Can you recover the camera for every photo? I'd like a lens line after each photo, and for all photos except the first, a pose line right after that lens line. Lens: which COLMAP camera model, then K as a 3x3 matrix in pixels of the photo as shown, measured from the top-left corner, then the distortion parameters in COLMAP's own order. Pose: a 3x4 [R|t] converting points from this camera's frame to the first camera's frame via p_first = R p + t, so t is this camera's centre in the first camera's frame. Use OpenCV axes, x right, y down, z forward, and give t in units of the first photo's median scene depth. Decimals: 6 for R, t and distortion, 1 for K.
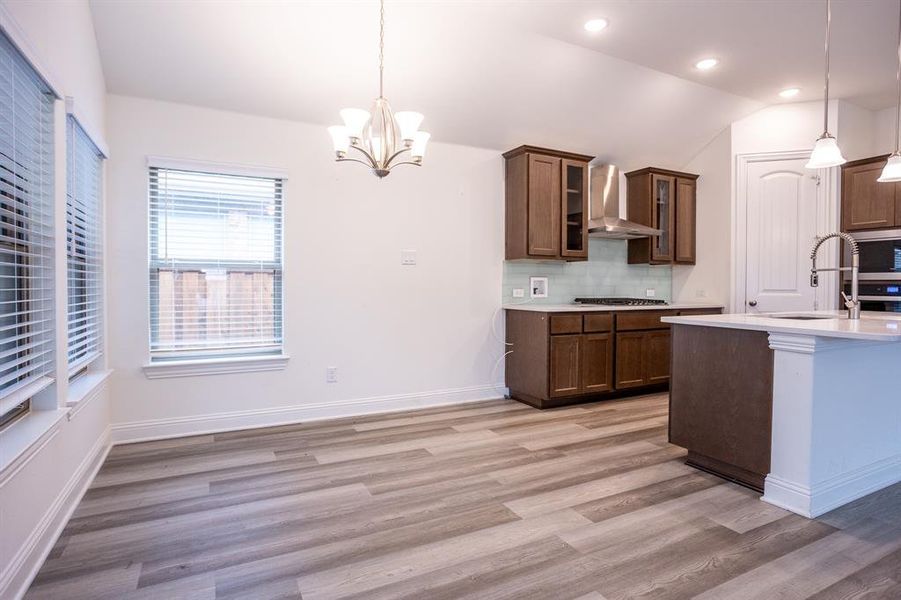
lens RADIAL K [[480.0, 0, 379.9], [0, 480.0, 293.9], [0, 0, 1]] dist [-0.055203, 0.019077]
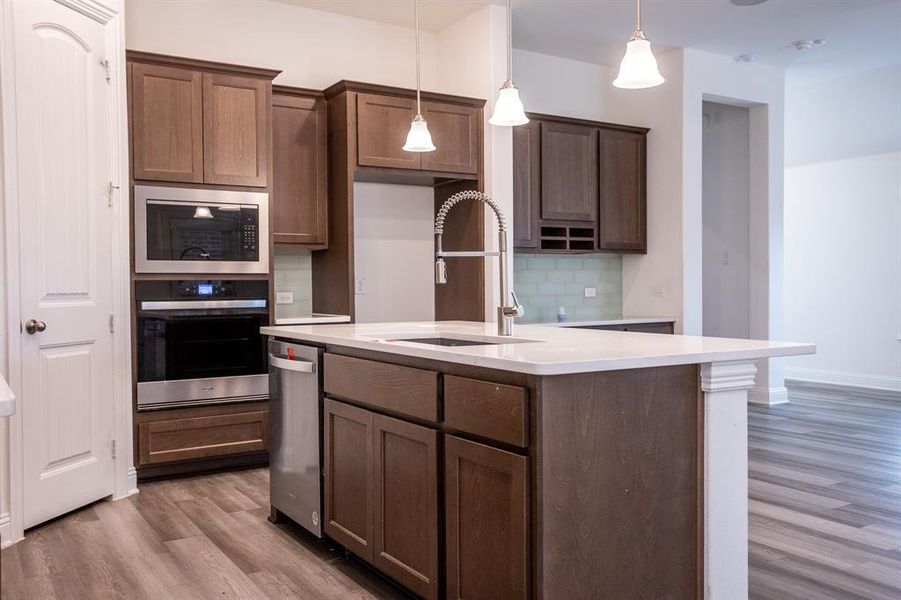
lens RADIAL K [[845.1, 0, 516.3], [0, 845.1, 298.9], [0, 0, 1]] dist [0.058931, 0.000969]
pose [[-0.238634, -0.022006, 0.970860, -0.058851], [0.024897, 0.999276, 0.028769, -0.018231], [-0.970790, 0.031037, -0.237914, 0.824804]]
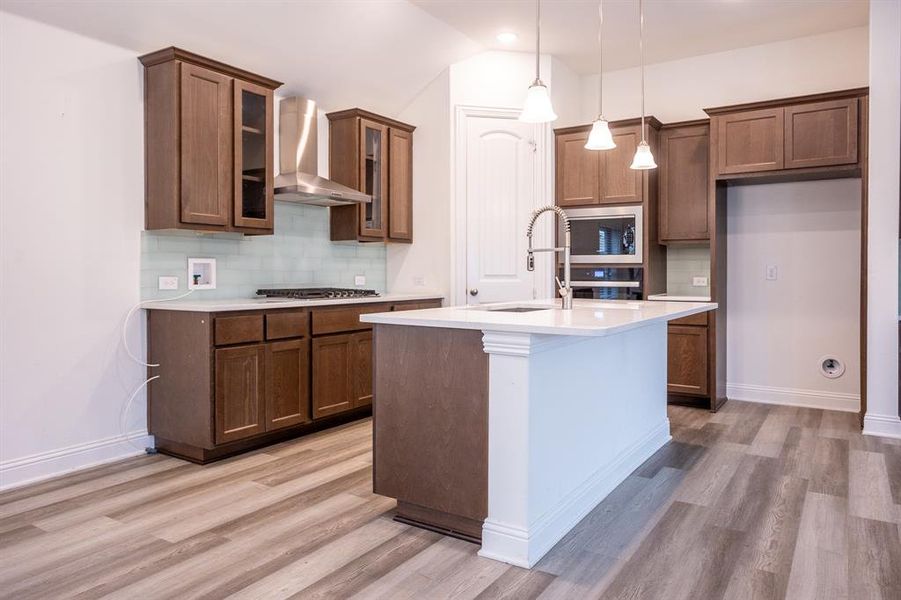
lens RADIAL K [[681.7, 0, 421.3], [0, 681.7, 280.5], [0, 0, 1]] dist [-0.021920, 0.007097]
pose [[0.834069, -0.010151, 0.551567, 0.080186], [0.012576, 0.999921, -0.000615, -0.000337], [-0.551517, 0.007450, 0.834130, 0.073952]]
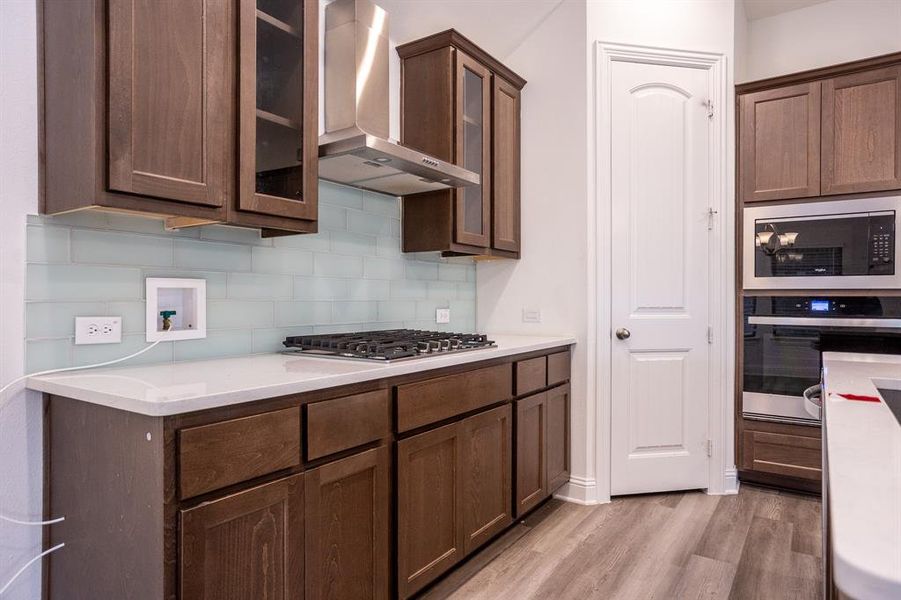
lens RADIAL K [[564.2, 0, 409.3], [0, 564.2, 299.3], [0, 0, 1]] dist [-0.036524, 0.028834]
pose [[0.841097, -0.004073, 0.540870, 0.287063], [0.011933, 0.999868, -0.011028, -0.015813], [-0.540753, 0.015730, 0.841034, 0.654119]]
